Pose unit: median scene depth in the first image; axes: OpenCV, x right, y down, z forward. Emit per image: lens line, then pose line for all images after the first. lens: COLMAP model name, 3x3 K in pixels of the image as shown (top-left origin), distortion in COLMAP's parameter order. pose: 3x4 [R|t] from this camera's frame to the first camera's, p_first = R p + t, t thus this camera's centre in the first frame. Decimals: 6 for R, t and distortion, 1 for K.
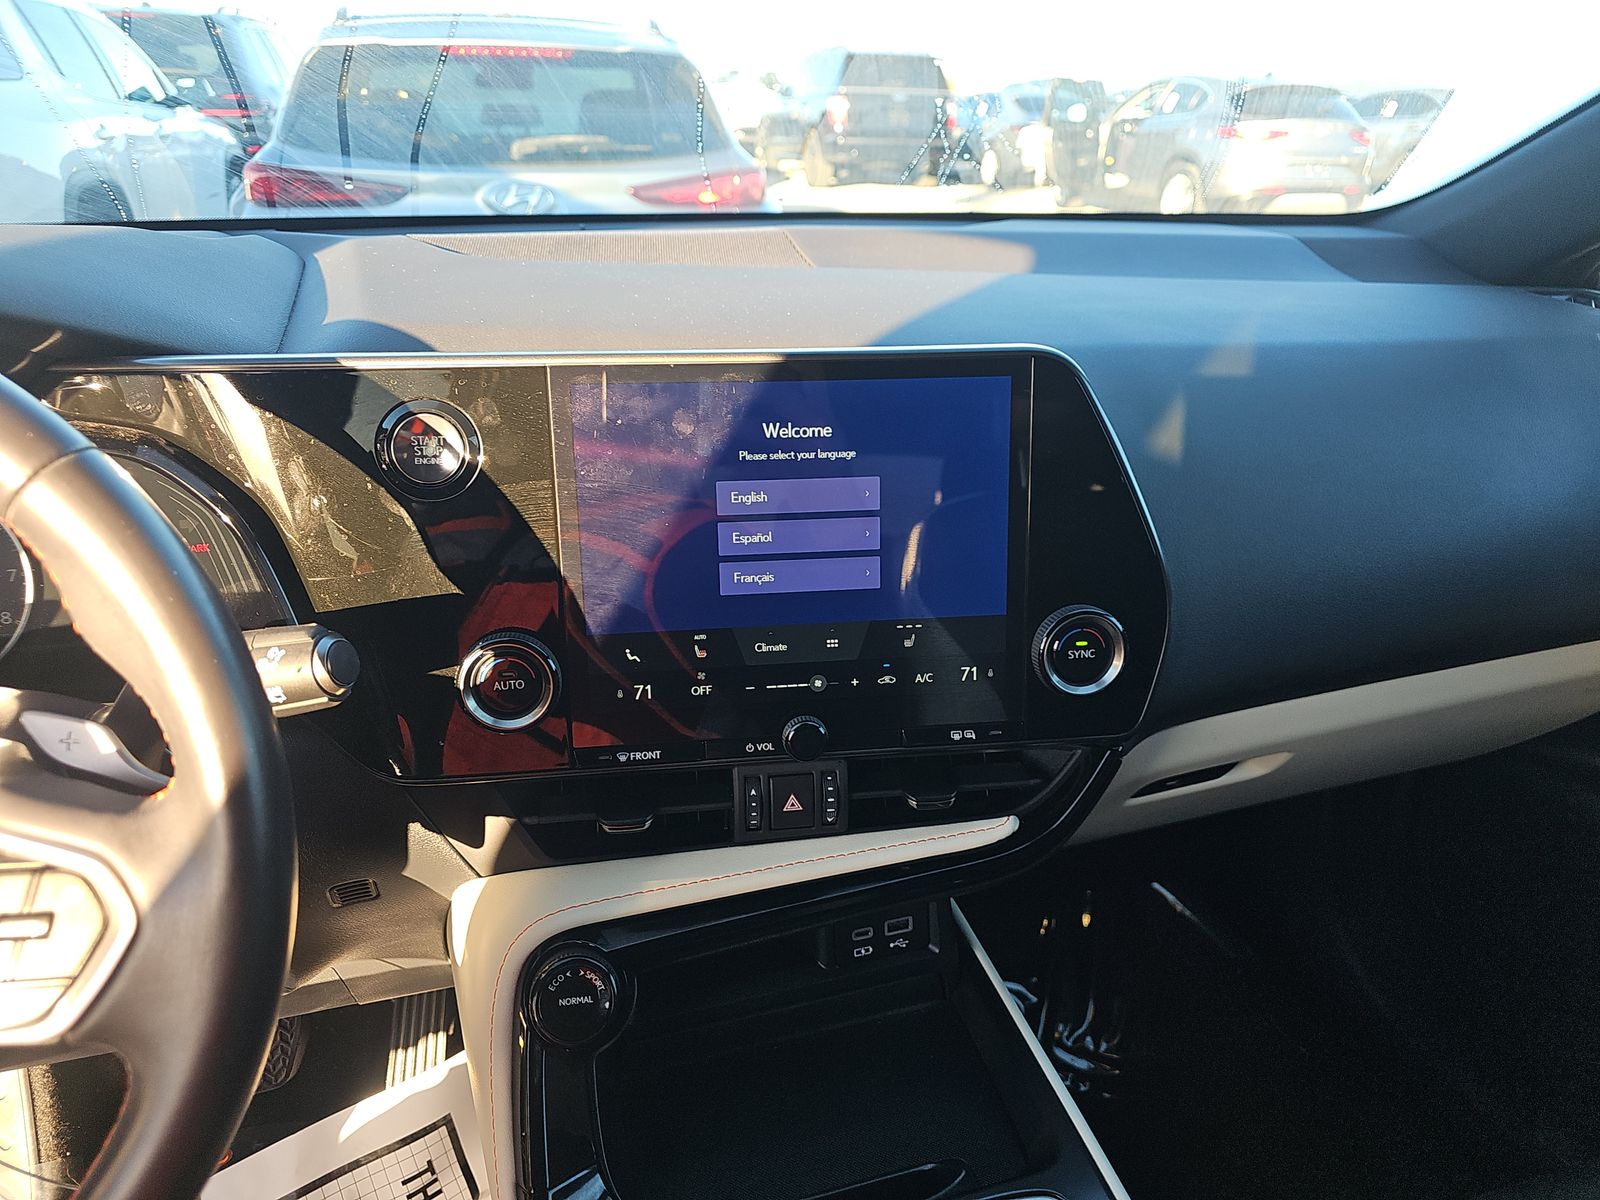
lens RADIAL K [[1055.6, 0, 793.2], [0, 1055.6, 594.2], [0, 0, 1]] dist [0.055276, -0.045248]
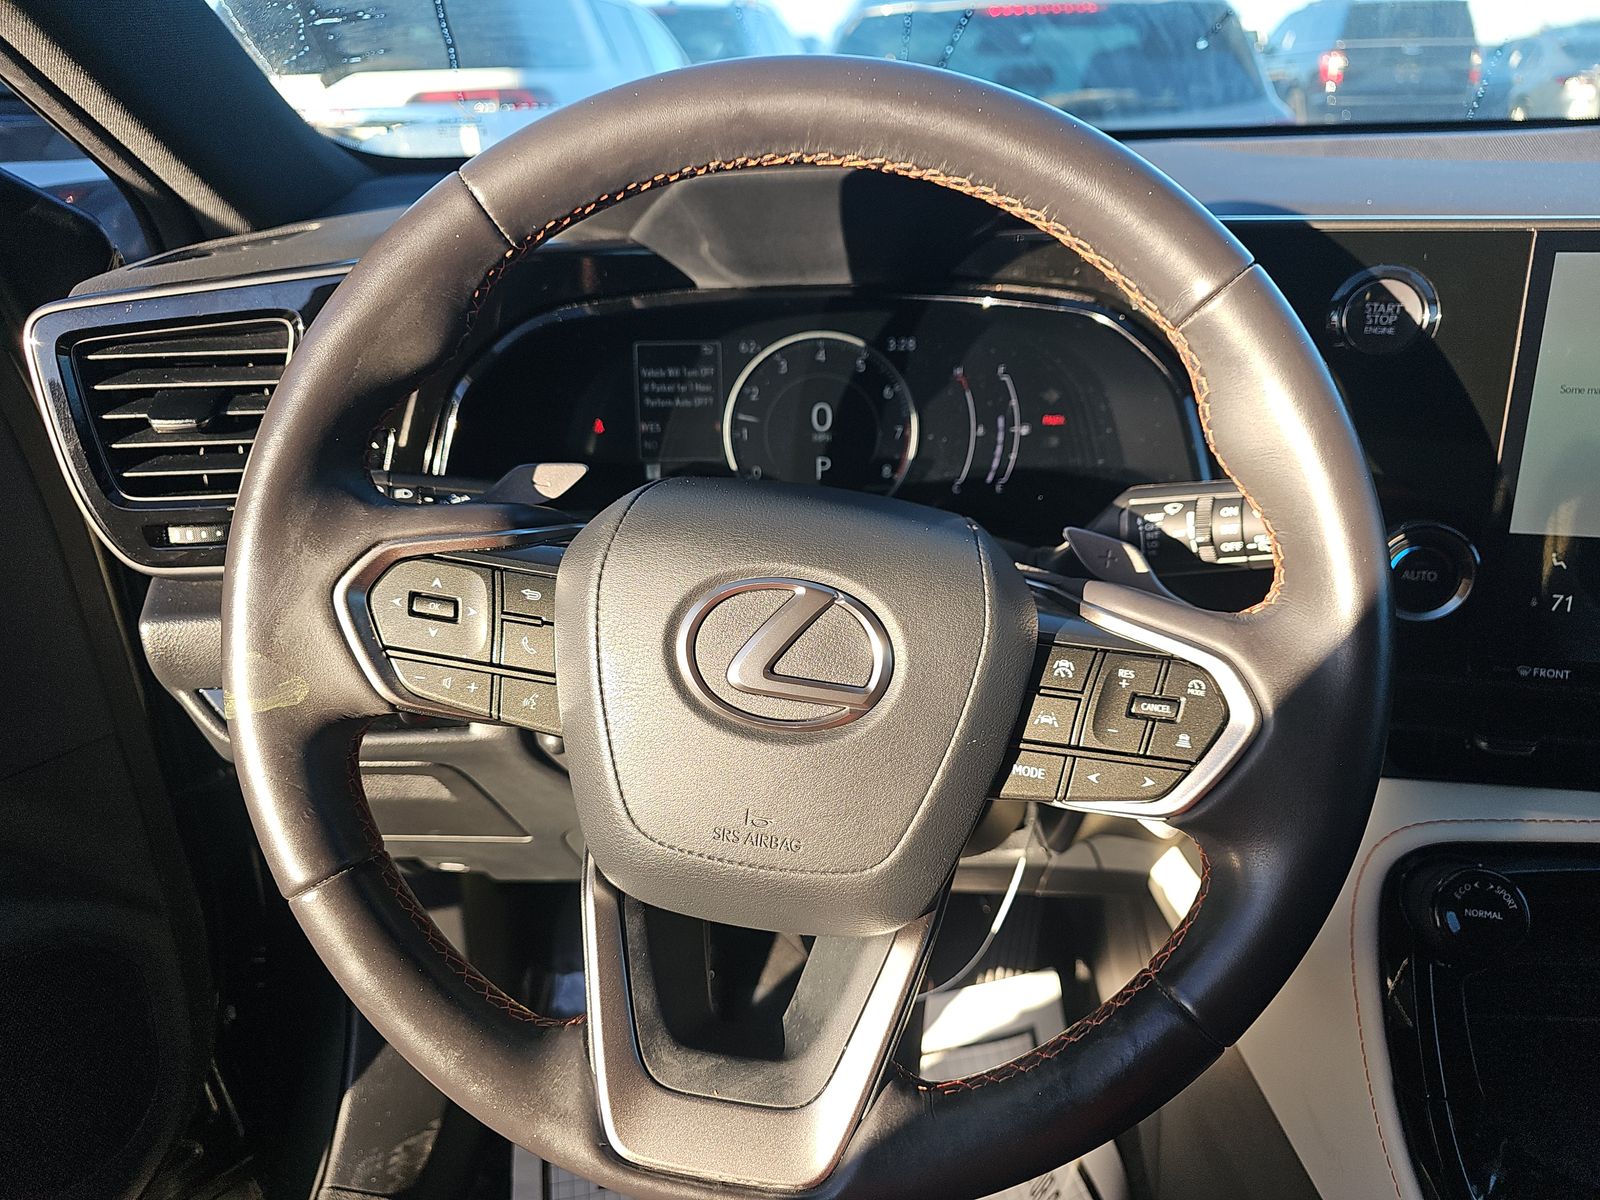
lens RADIAL K [[1072.1, 0, 800.3], [0, 1072.1, 614.3], [0, 0, 1]] dist [0.001667, -0.000082]
pose [[0.934922, 0.119992, -0.333952, -0.289283], [-0.109424, 0.992719, 0.050354, 0.083056], [0.337562, -0.010535, 0.941244, -0.052834]]
